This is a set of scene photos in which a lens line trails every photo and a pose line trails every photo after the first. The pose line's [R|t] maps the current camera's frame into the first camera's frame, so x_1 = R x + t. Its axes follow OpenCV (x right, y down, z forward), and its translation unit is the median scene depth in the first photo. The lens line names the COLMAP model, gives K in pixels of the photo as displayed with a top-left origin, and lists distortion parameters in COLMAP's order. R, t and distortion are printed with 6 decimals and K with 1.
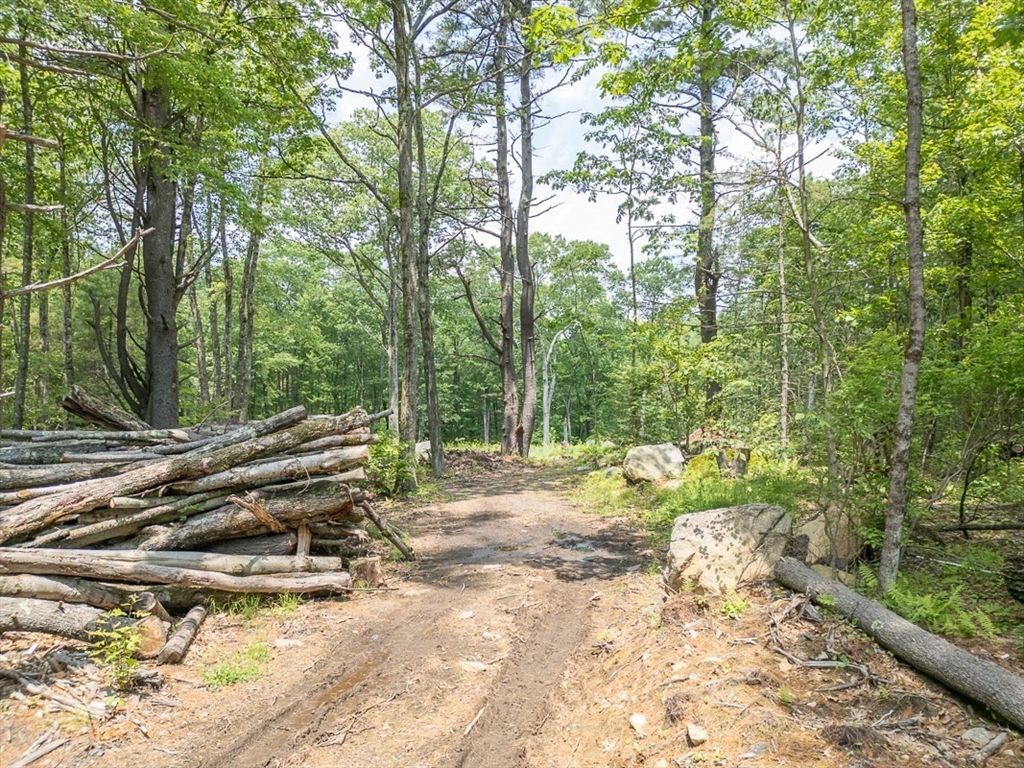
lens RADIAL K [[697.4, 0, 522.3], [0, 697.4, 399.8], [0, 0, 1]] dist [0.046406, -0.006833]
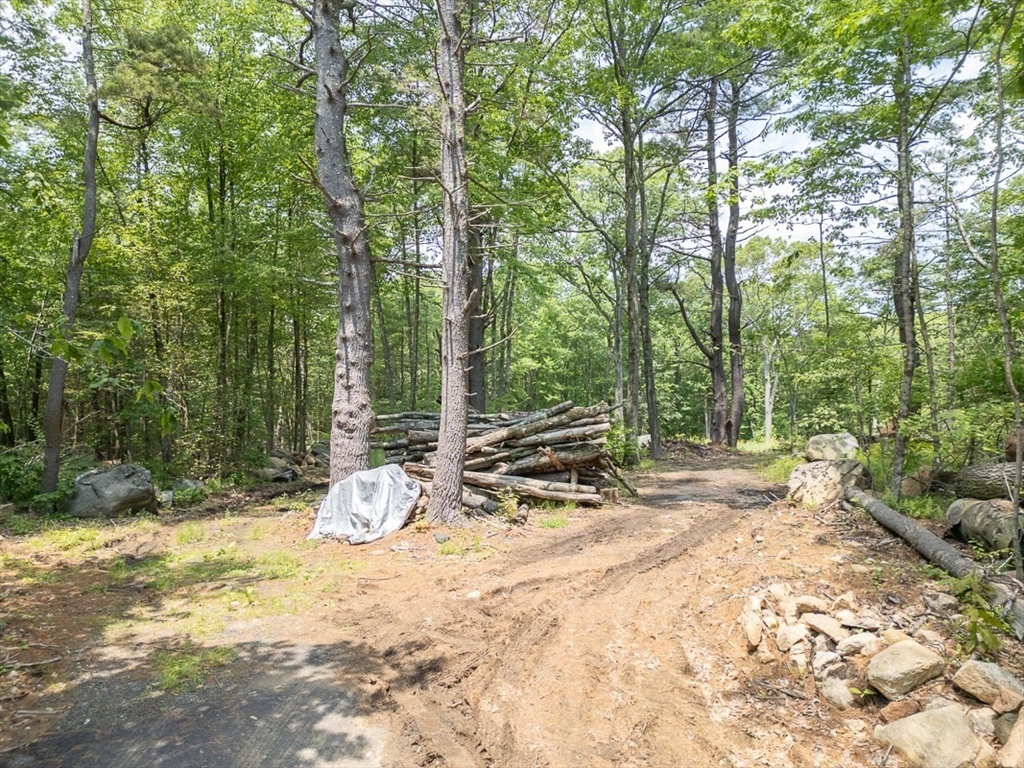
lens RADIAL K [[697.4, 0, 503.4], [0, 697.4, 385.6], [0, 0, 1]] dist [0.046406, -0.006833]
pose [[0.941830, -0.005192, -0.336050, 0.042495], [-0.001094, 0.999828, -0.018513, 0.001995], [0.336088, 0.017804, 0.941662, -0.273608]]
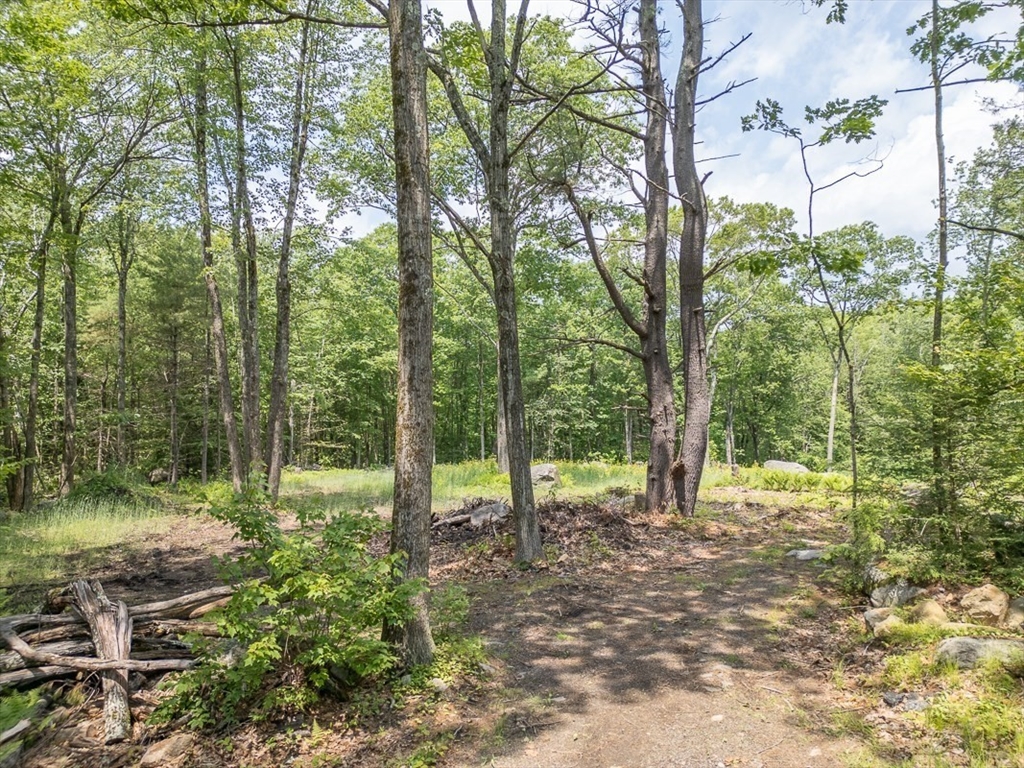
lens RADIAL K [[697.4, 0, 512.2], [0, 697.4, 379.6], [0, 0, 1]] dist [0.046406, -0.006833]
pose [[0.975900, -0.003145, -0.218197, -0.014145], [-0.002999, 0.999608, -0.027821, -0.016734], [0.218199, 0.027804, 0.975508, 0.478186]]
